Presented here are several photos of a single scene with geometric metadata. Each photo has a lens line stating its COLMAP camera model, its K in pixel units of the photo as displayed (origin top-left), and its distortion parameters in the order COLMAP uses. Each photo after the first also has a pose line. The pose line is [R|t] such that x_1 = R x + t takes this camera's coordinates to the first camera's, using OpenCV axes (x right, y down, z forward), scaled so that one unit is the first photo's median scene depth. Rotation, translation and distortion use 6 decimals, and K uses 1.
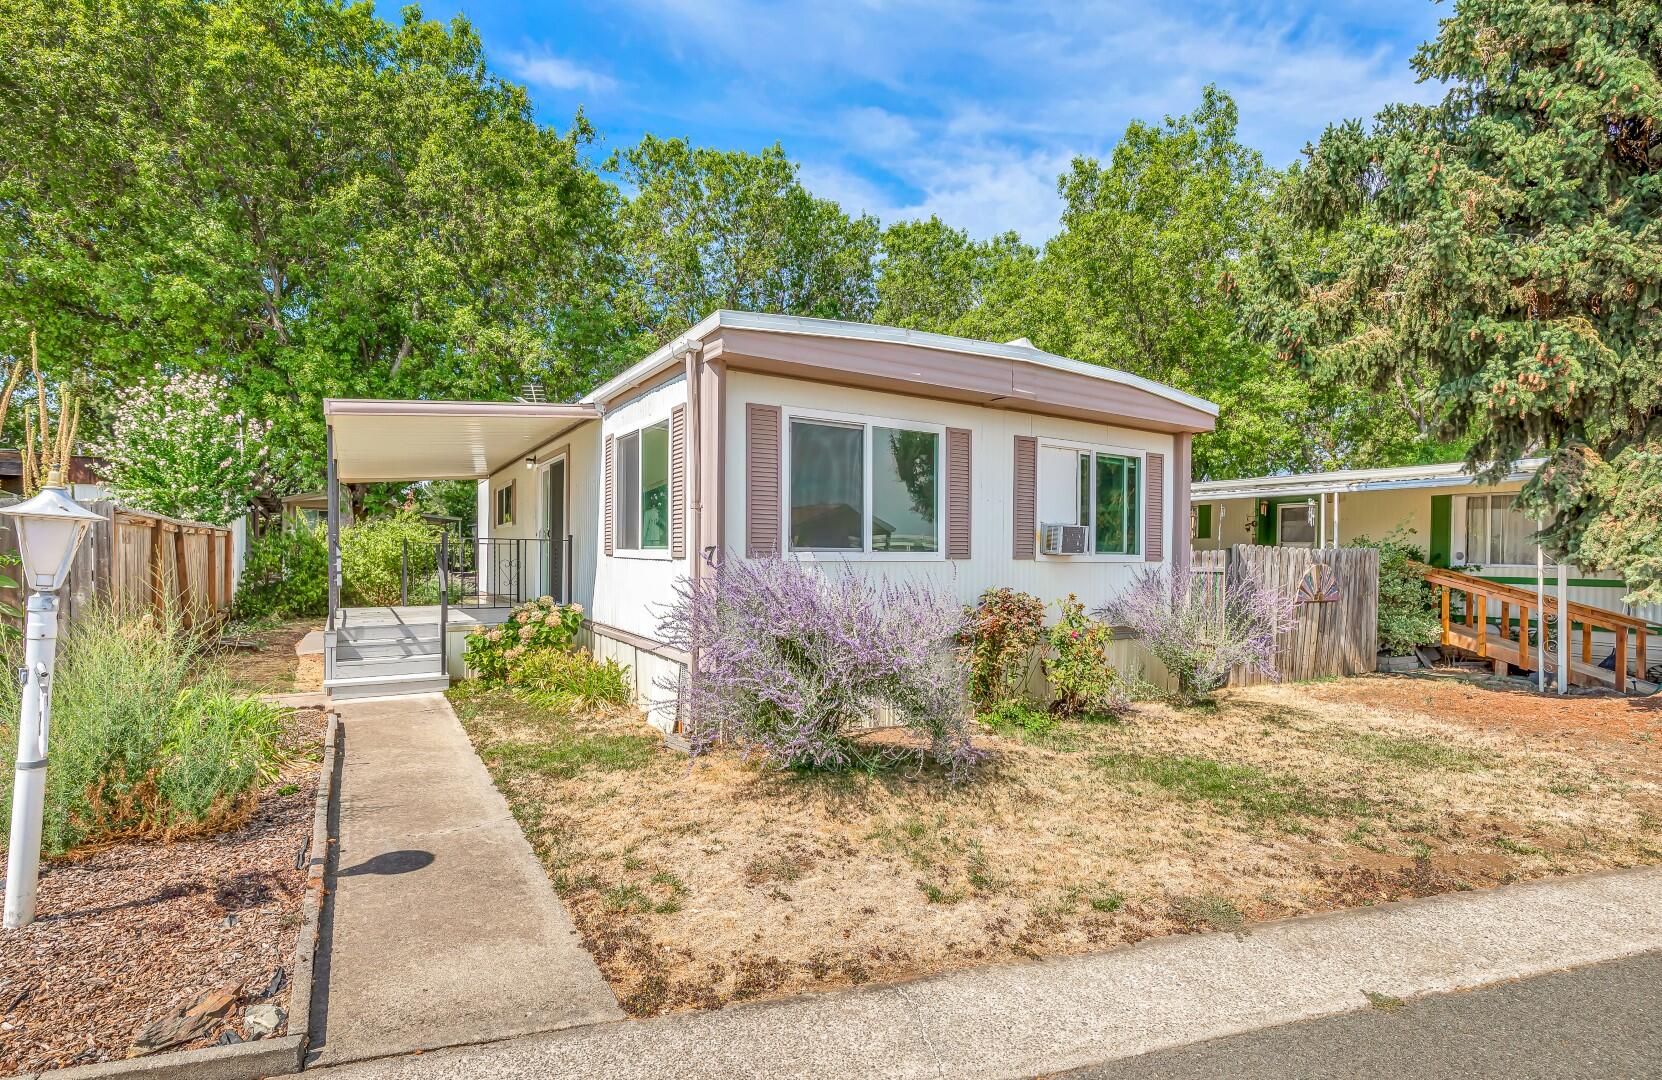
lens RADIAL K [[738.1, 0, 835.6], [0, 738.1, 560.5], [0, 0, 1]] dist [0.000160, 0.000039]
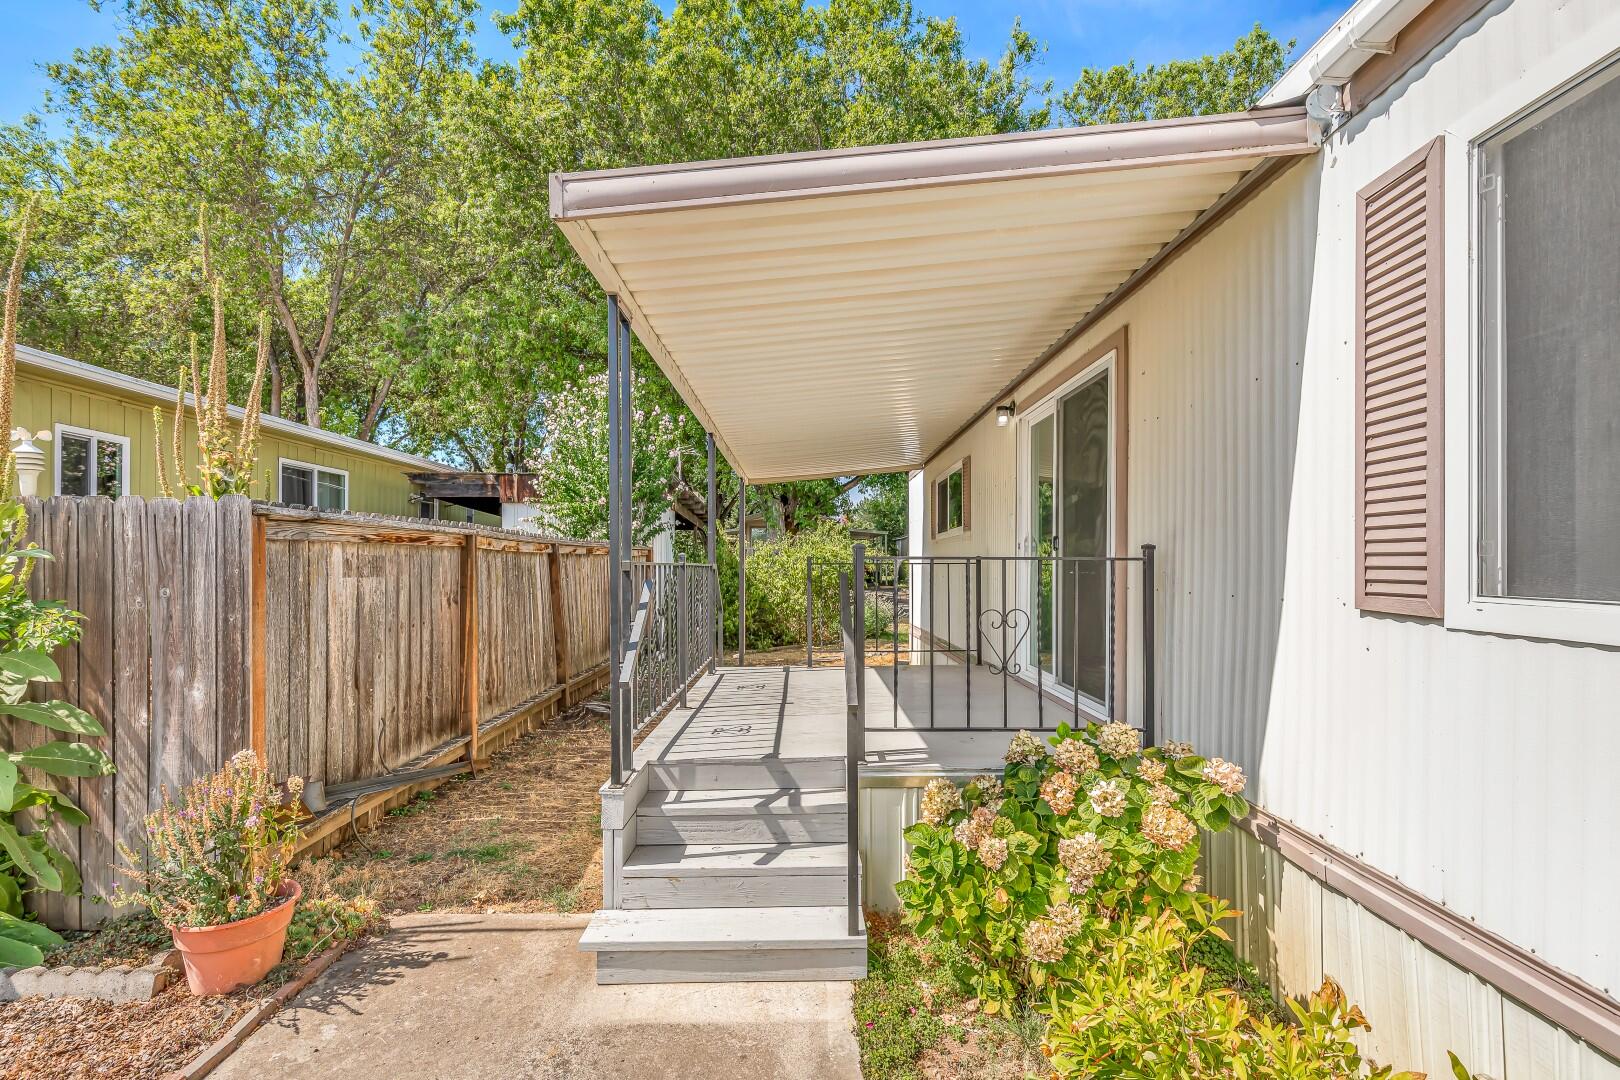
lens RADIAL K [[743.2, 0, 810.8], [0, 743.2, 566.5], [0, 0, 1]] dist [-0.000024, -0.000070]
pose [[0.841207, -0.006201, -0.540678, -0.227743], [0.002215, 0.999965, -0.008023, -0.015789], [0.540709, 0.005552, 0.841192, 0.442920]]
